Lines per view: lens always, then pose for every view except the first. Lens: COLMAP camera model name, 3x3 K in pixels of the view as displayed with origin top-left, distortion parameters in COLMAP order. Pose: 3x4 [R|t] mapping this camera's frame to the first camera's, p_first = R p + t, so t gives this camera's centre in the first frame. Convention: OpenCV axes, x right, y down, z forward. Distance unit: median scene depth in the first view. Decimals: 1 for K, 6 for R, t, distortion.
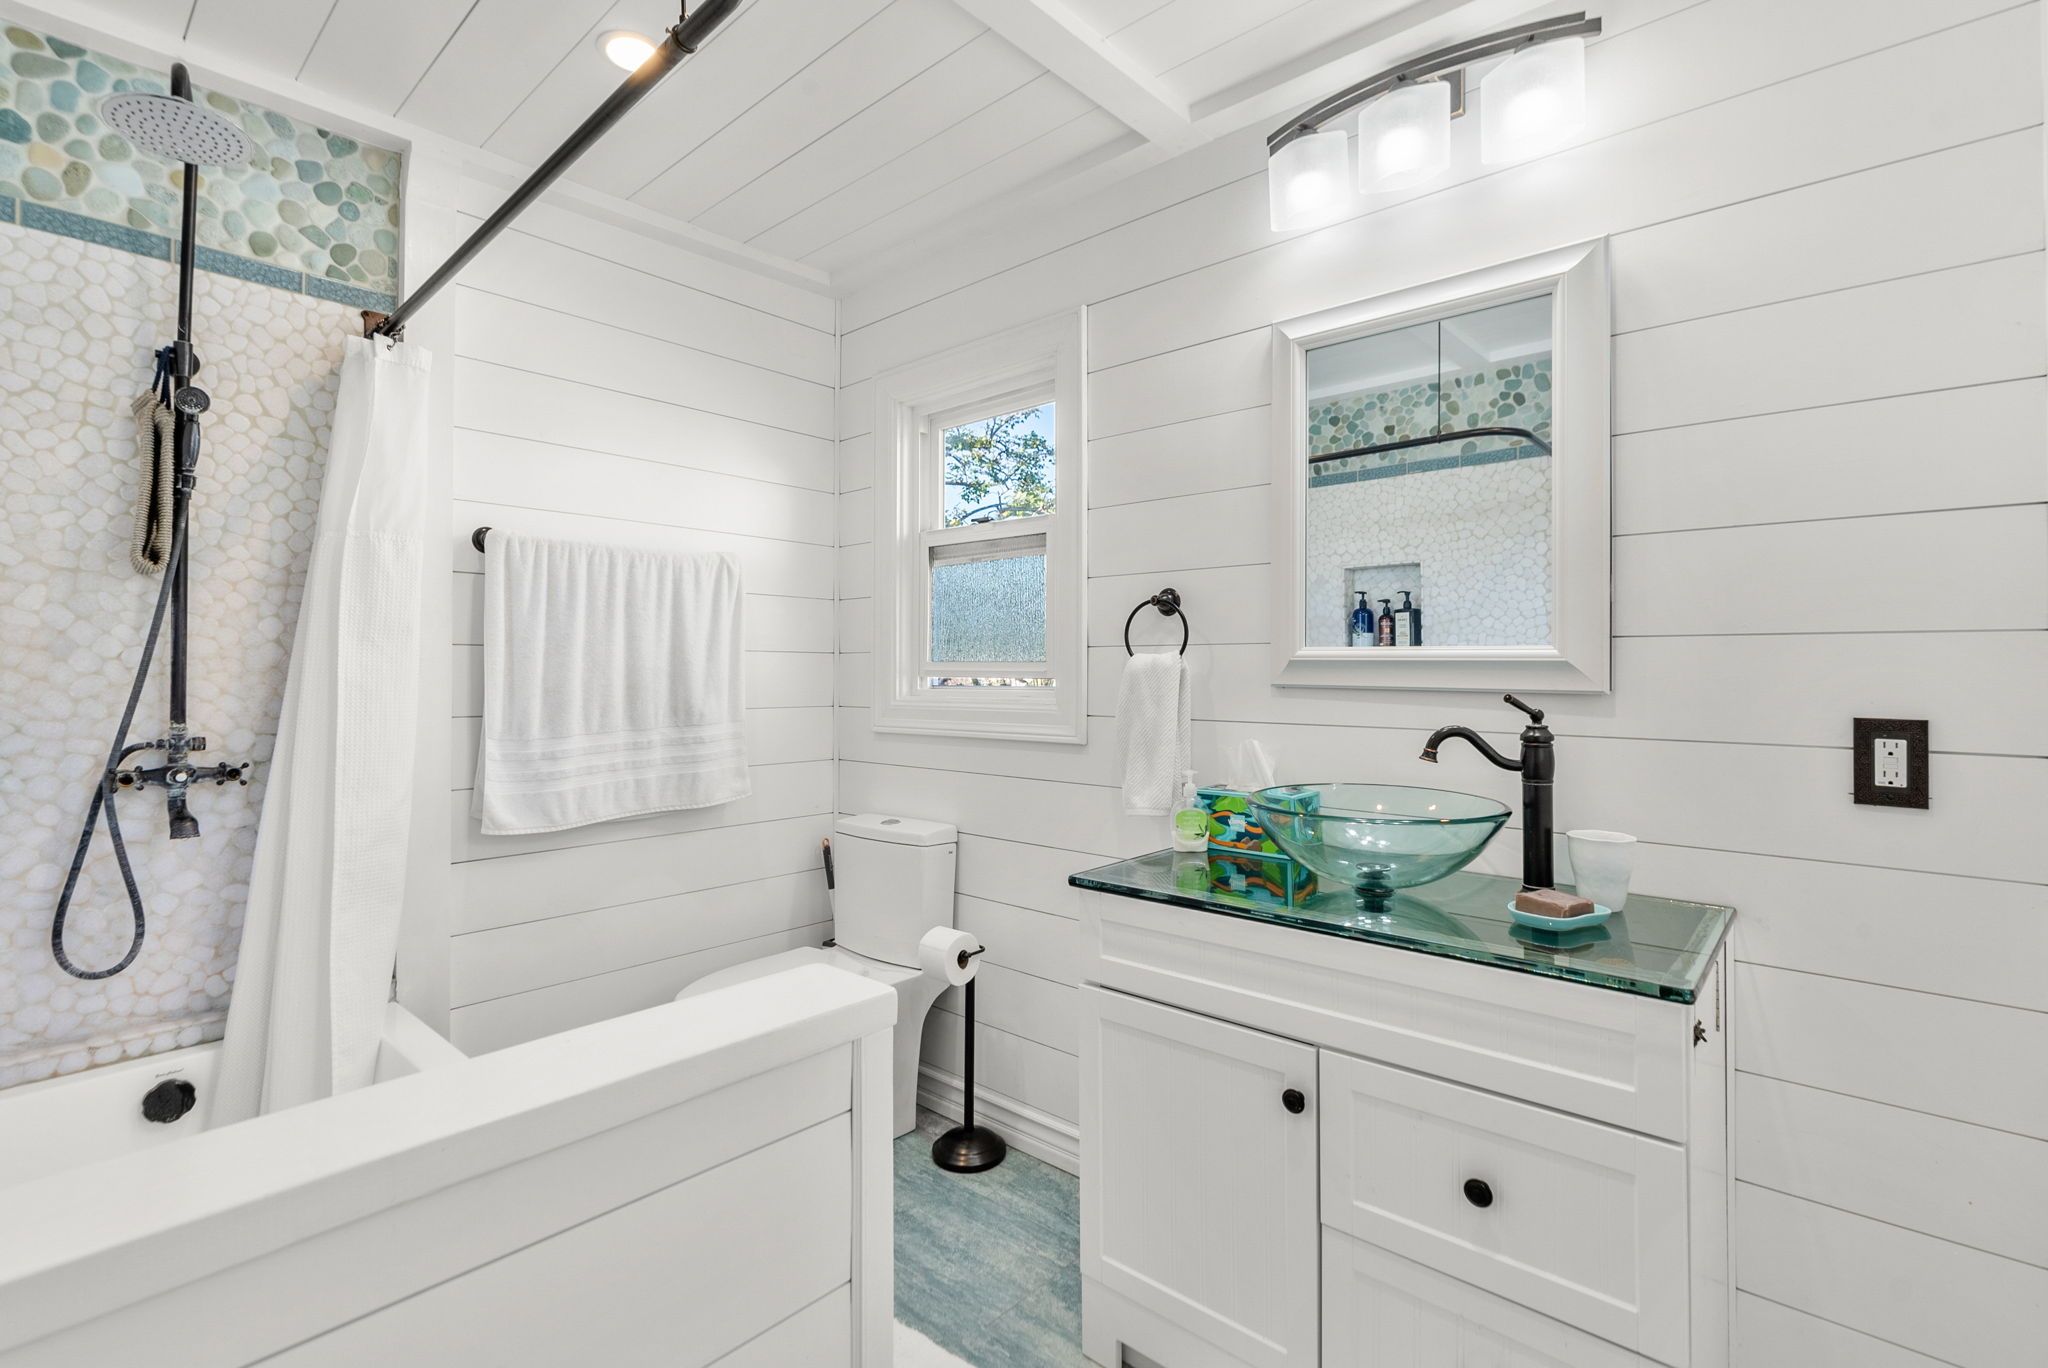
lens RADIAL K [[935.9, 0, 1023.7], [0, 935.9, 674.4], [0, 0, 1]] dist [-0.000821, -0.000035]
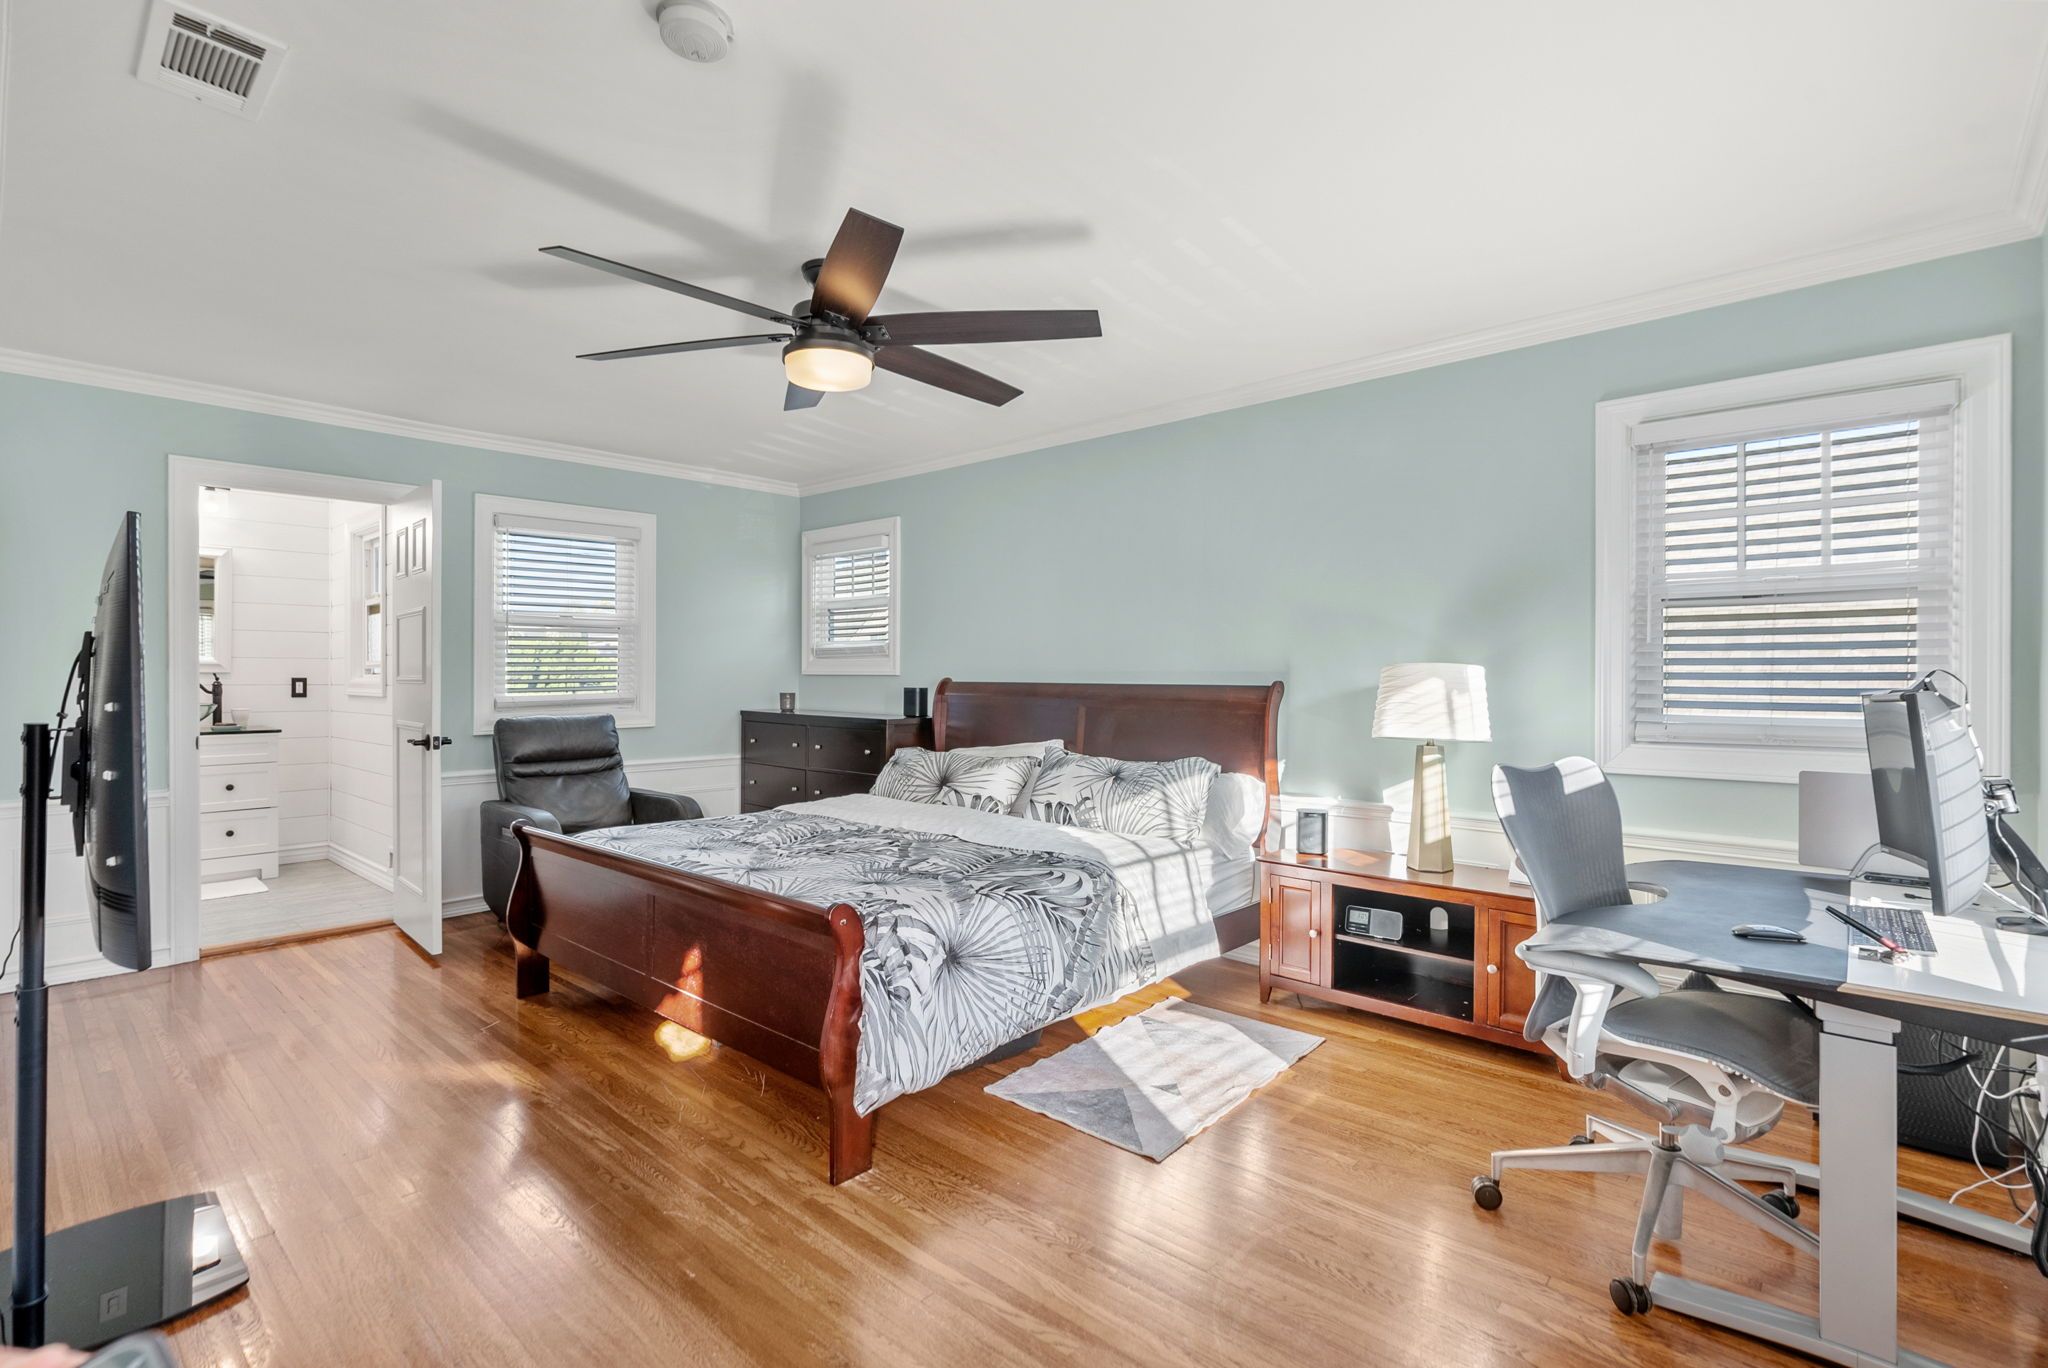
lens RADIAL K [[935.9, 0, 1023.6], [0, 935.9, 674.8], [0, 0, 1]] dist [-0.000821, -0.000035]
pose [[-0.004445, -0.004034, 0.999982, -3.482043], [-0.007061, 0.999967, 0.004003, -0.007586], [-0.999965, -0.007043, -0.004474, -2.384838]]
